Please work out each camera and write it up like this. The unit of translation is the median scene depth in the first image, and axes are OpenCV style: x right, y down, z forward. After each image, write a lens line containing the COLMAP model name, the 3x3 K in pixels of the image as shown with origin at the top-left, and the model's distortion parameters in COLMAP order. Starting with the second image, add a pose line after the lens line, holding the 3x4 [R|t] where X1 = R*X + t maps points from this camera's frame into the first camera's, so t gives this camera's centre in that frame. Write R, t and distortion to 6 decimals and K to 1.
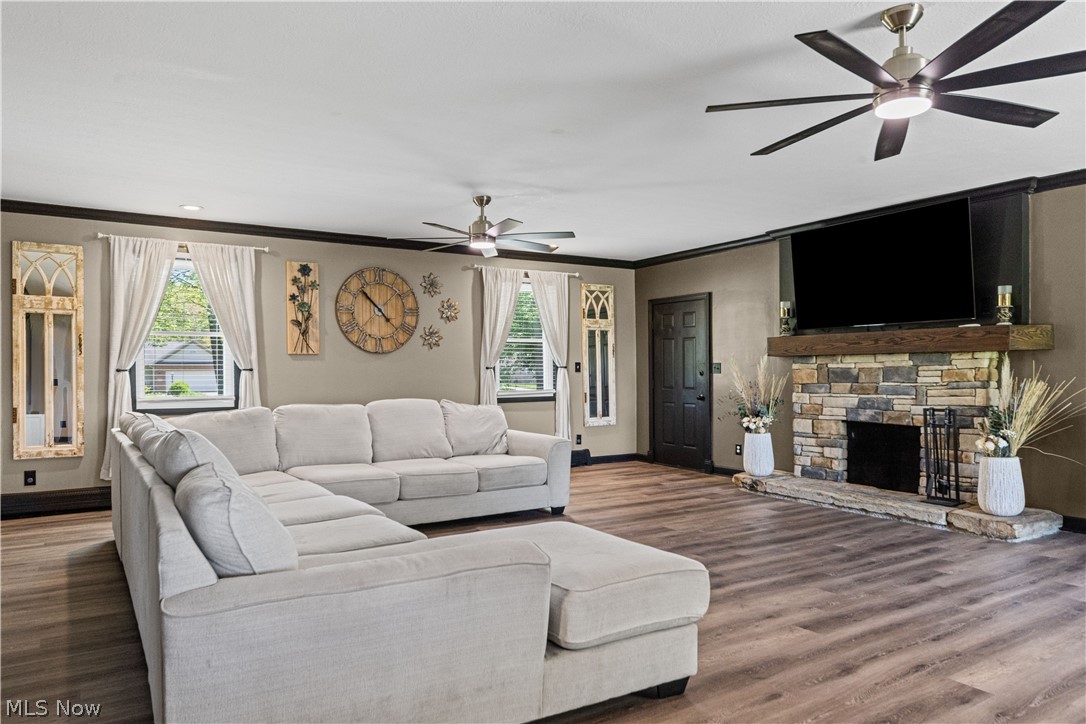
lens RADIAL K [[713.5, 0, 542.1], [0, 713.5, 372.0], [0, 0, 1]] dist [0.019959, -0.002027]
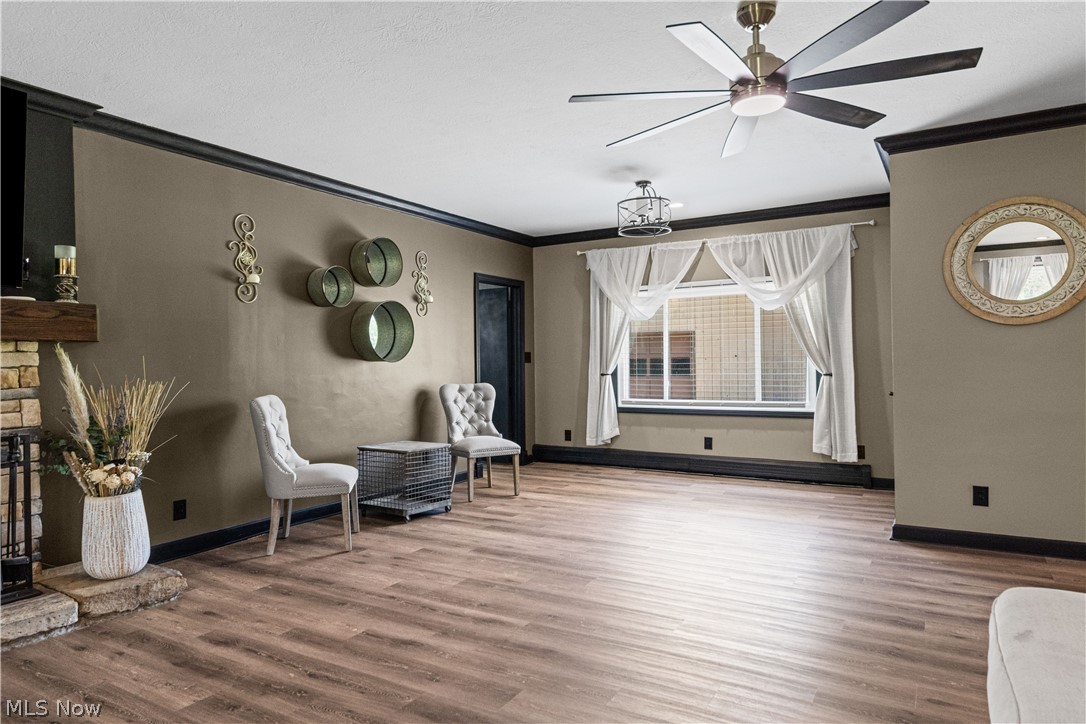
lens RADIAL K [[631.4, 0, 575.5], [0, 631.4, 365.3], [0, 0, 1]] dist [-0.003474, -0.001680]
pose [[-0.419531, 0.012559, 0.907654, -0.094198], [0.024909, 0.999687, -0.002320, 0.006258], [-0.907399, 0.021635, -0.419713, 0.764000]]
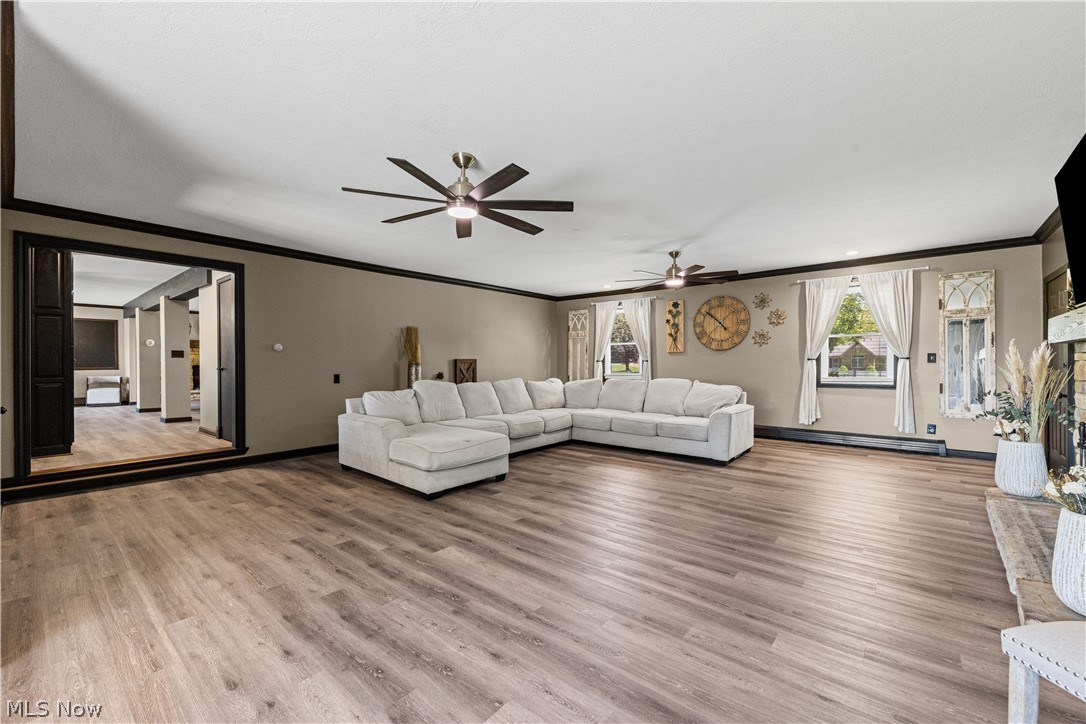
lens RADIAL K [[474.5, 0, 564.6], [0, 474.5, 363.8], [0, 0, 1]] dist [-0.003641, -0.000154]
pose [[0.275679, 0.004169, -0.961241, 0.783166], [-0.002771, 0.999990, 0.003542, 0.000693], [0.961246, 0.001687, 0.275687, 0.439587]]
